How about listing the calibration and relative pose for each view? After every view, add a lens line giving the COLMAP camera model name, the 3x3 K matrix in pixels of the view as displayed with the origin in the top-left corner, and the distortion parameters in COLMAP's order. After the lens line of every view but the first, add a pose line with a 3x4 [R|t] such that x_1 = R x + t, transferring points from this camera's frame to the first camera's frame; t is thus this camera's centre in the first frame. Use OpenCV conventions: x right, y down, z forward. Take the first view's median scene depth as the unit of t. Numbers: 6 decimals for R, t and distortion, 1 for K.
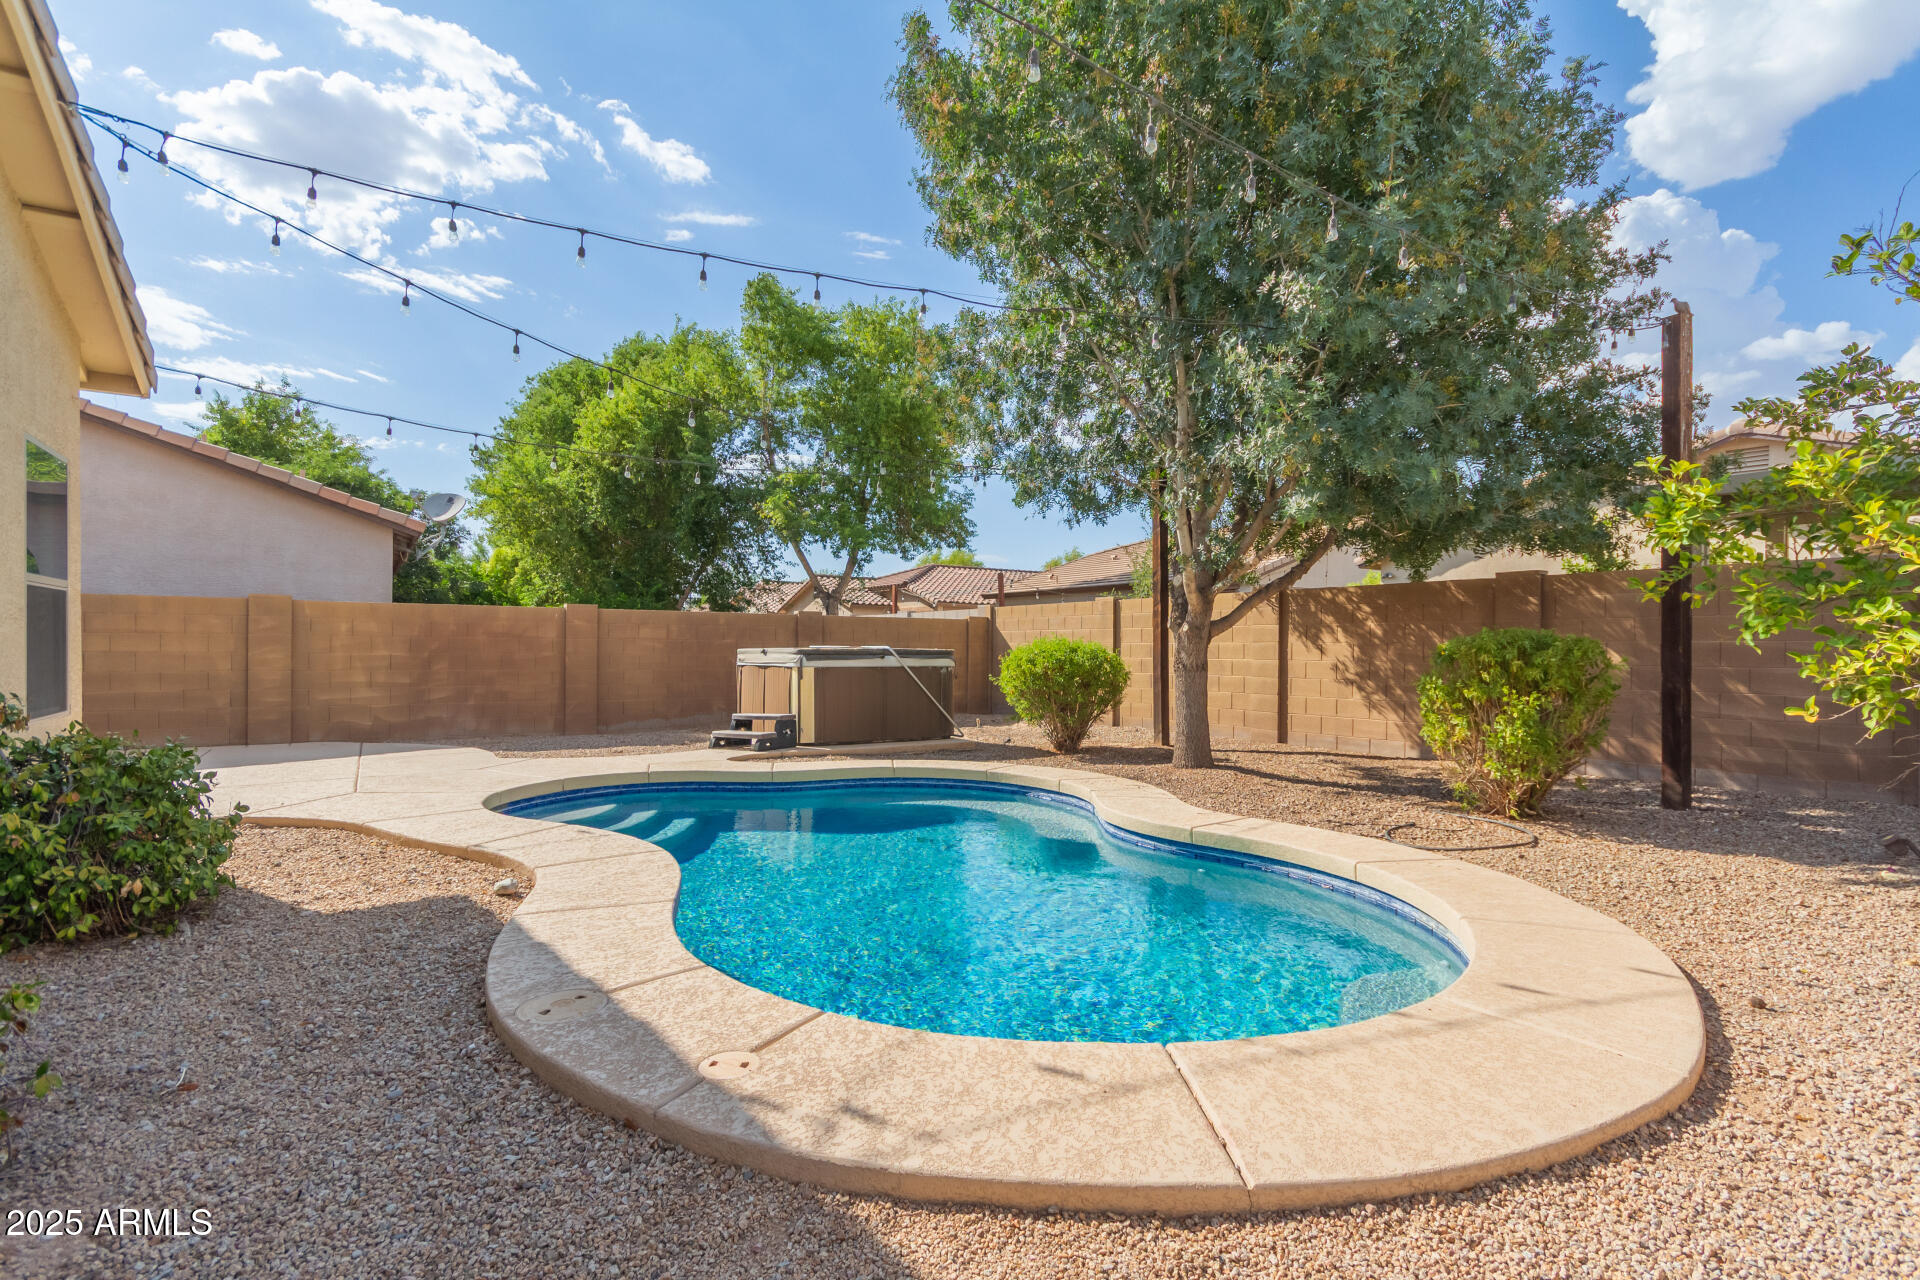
lens RADIAL K [[905.6, 0, 1006.3], [0, 905.6, 648.5], [0, 0, 1]] dist [0.005153, -0.000522]
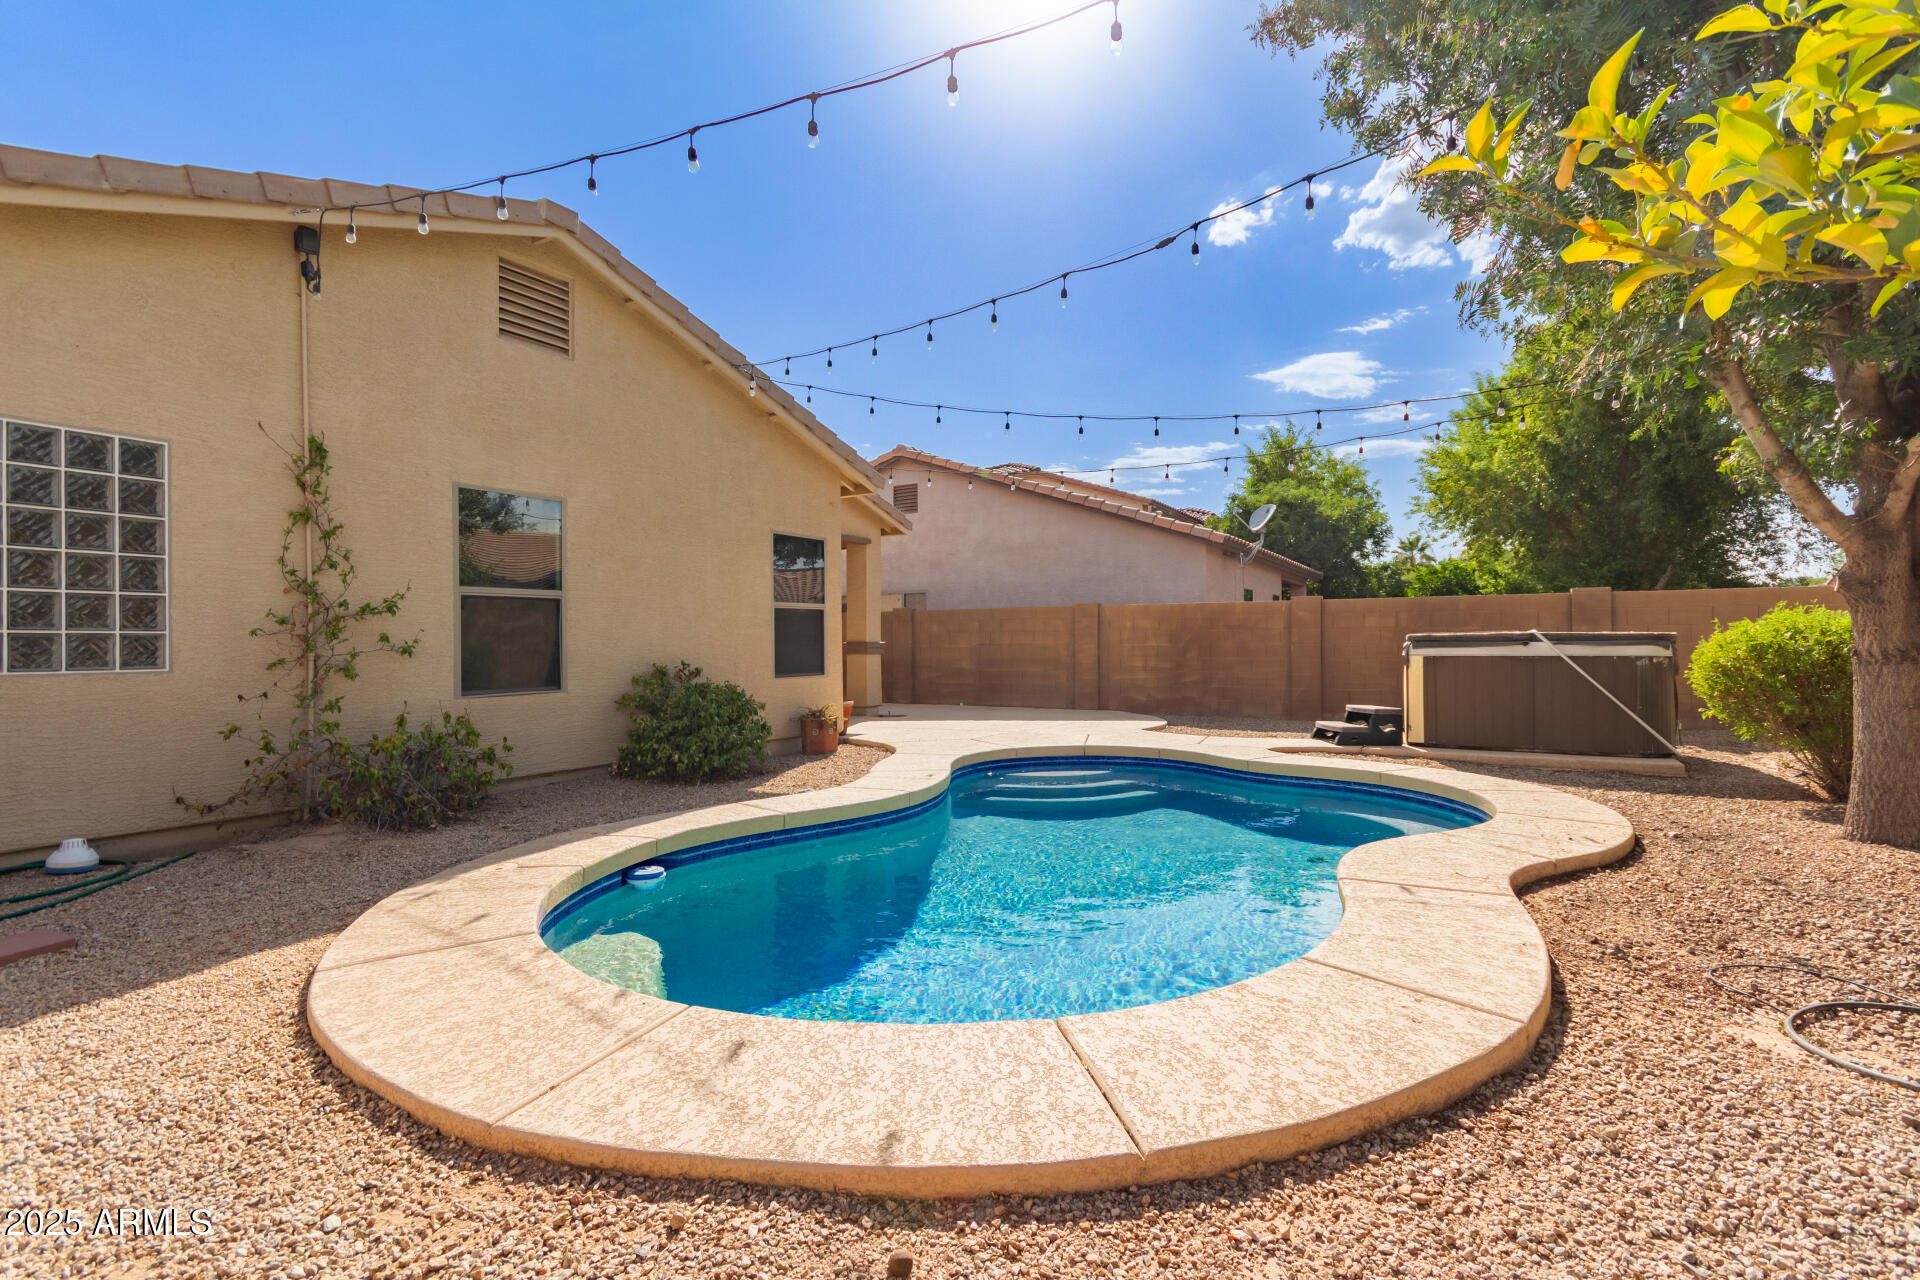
lens RADIAL K [[905.6, 0, 963.5], [0, 905.6, 641.7], [0, 0, 1]] dist [0.005153, -0.000522]
pose [[0.464583, -0.010158, -0.885471, 0.332104], [0.011534, 0.999919, -0.005419, 0.006562], [0.885454, -0.007695, 0.464663, 0.195492]]
